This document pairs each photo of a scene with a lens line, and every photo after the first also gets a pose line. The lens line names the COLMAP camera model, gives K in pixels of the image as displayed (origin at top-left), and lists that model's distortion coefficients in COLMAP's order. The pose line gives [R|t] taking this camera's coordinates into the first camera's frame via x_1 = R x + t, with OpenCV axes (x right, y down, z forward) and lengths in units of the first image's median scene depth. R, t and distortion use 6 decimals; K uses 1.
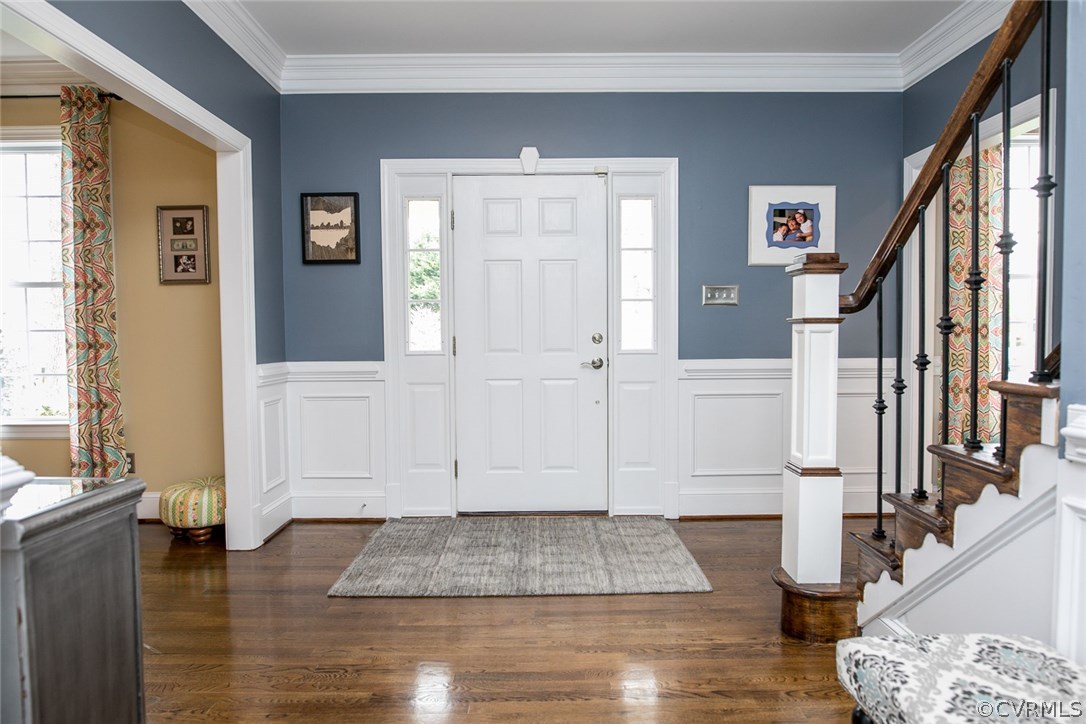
lens RADIAL K [[622.4, 0, 544.5], [0, 622.4, 364.2], [0, 0, 1]] dist [-0.026731, 0.004167]
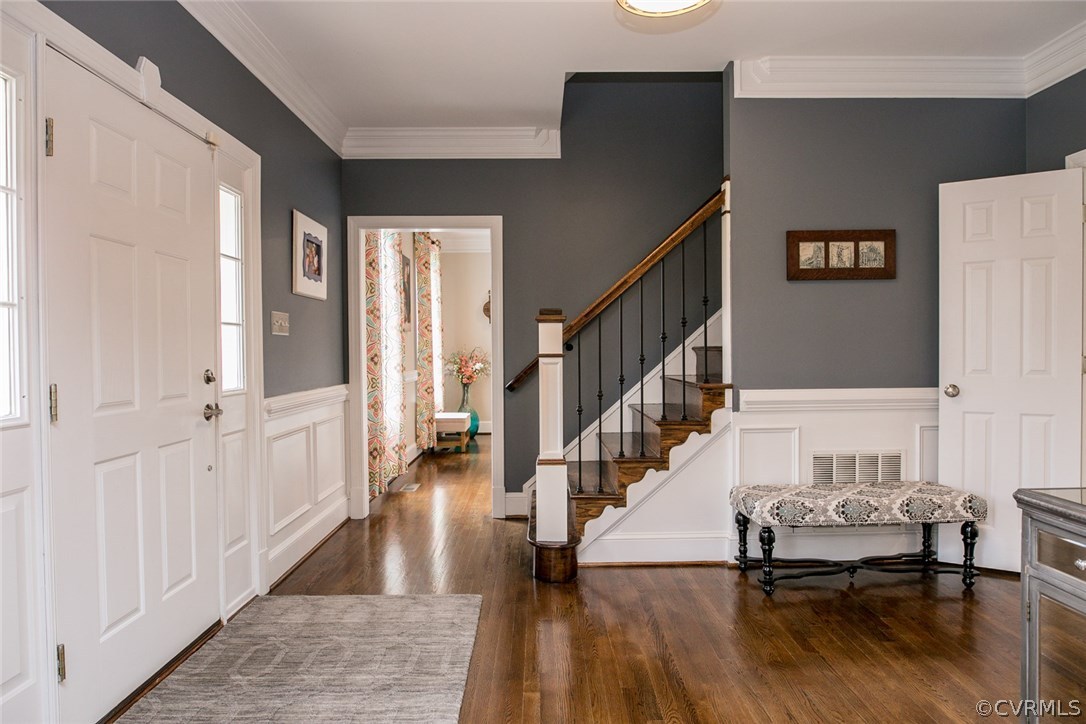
lens RADIAL K [[622.4, 0, 545.2], [0, 622.4, 358.5], [0, 0, 1]] dist [-0.026731, 0.004167]
pose [[-0.005936, -0.005830, 0.999965, -0.617763], [0.055341, 0.998449, 0.006150, -0.045319], [-0.998450, 0.055376, -0.005605, 0.635434]]
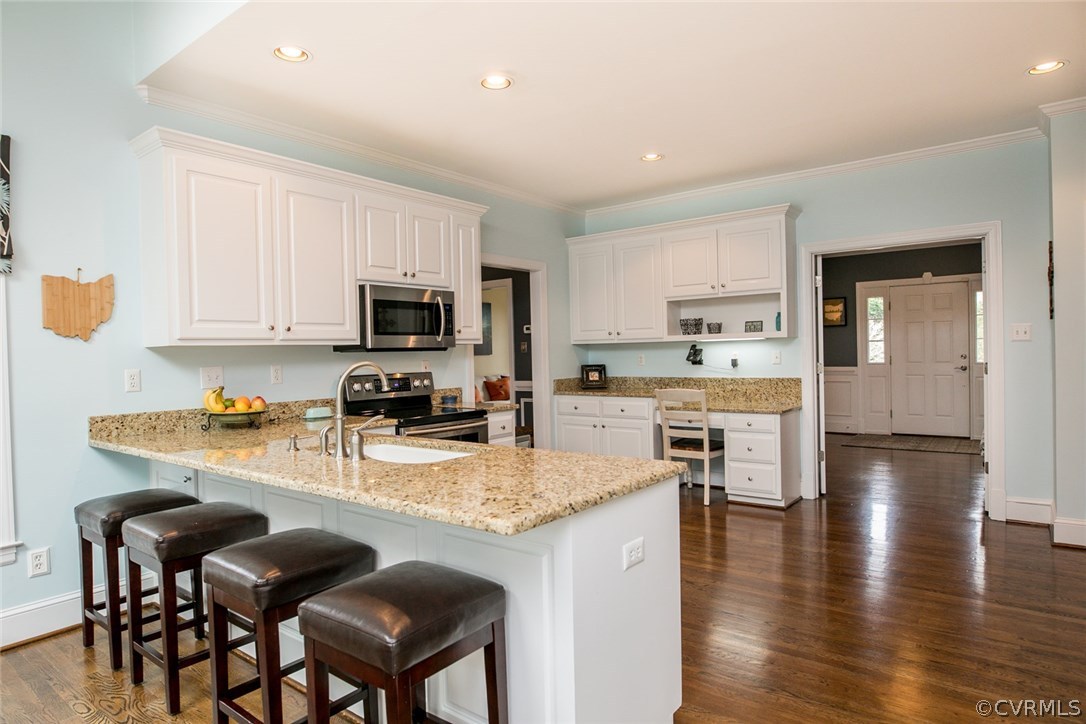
lens RADIAL K [[622.4, 0, 545.1], [0, 622.4, 362.3], [0, 0, 1]] dist [-0.026731, 0.004167]
pose [[0.785978, -0.000355, -0.618254, 0.267626], [-0.009407, 0.999877, -0.012533, 0.018981], [0.618183, 0.015666, 0.785878, -1.610747]]
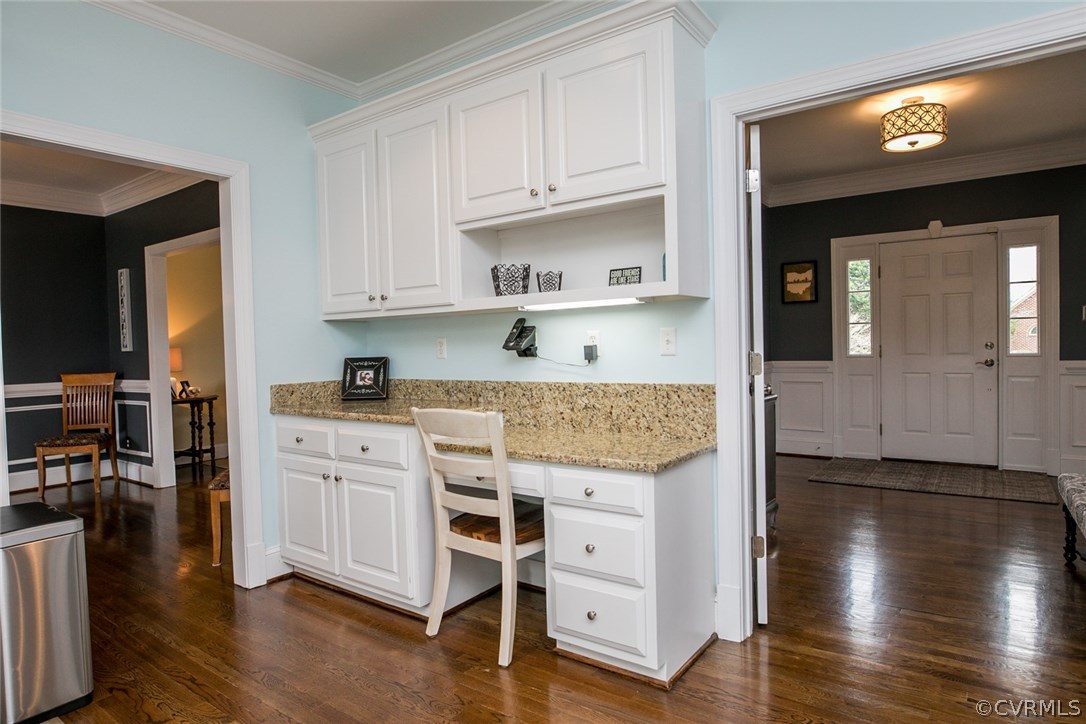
lens RADIAL K [[622.4, 0, 547.4], [0, 622.4, 361.8], [0, 0, 1]] dist [-0.026731, 0.004167]
pose [[0.807982, 0.004206, -0.589192, 0.097864], [-0.008438, 0.999955, -0.004433, 0.011462], [0.589147, 0.008553, 0.807981, -0.774689]]
